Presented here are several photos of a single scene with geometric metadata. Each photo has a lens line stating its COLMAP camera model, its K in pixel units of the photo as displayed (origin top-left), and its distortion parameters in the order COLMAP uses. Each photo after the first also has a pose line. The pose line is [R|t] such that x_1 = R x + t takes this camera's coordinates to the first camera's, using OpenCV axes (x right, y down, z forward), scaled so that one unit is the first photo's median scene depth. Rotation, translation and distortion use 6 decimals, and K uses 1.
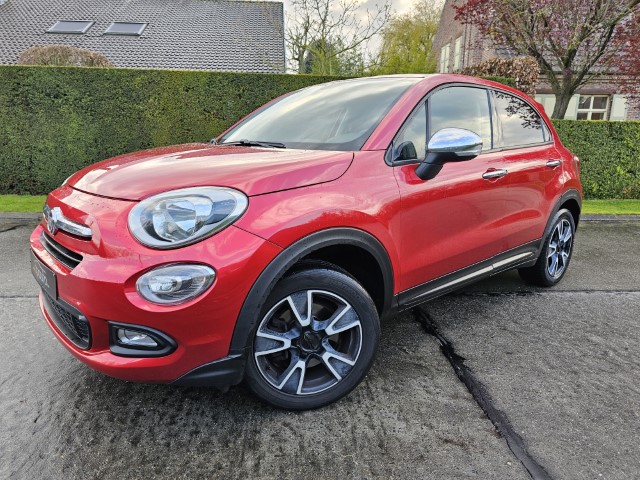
lens RADIAL K [[430.3, 0, 320.0], [0, 430.3, 240.0], [0, 0, 1]] dist [0.047855, -0.036410]
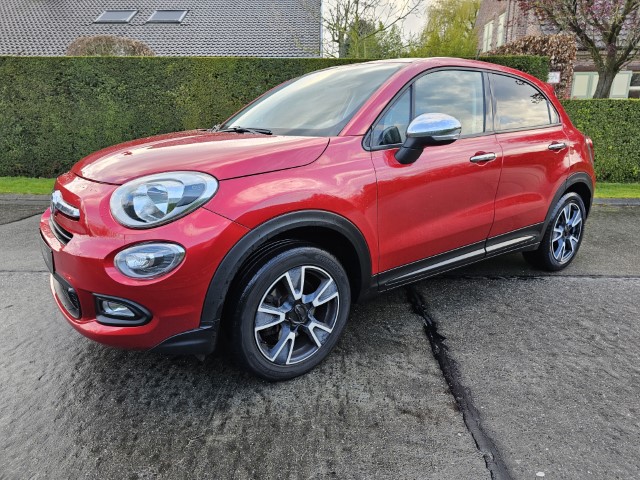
lens RADIAL K [[424.6, 0, 320.0], [0, 424.6, 240.0], [0, 0, 1]] dist [0.051662, -0.042089]
pose [[0.996458, 0.010830, -0.083386, 0.130353], [-0.007543, 0.999186, 0.039633, 0.002209], [0.083748, -0.038864, 0.995729, -0.033350]]
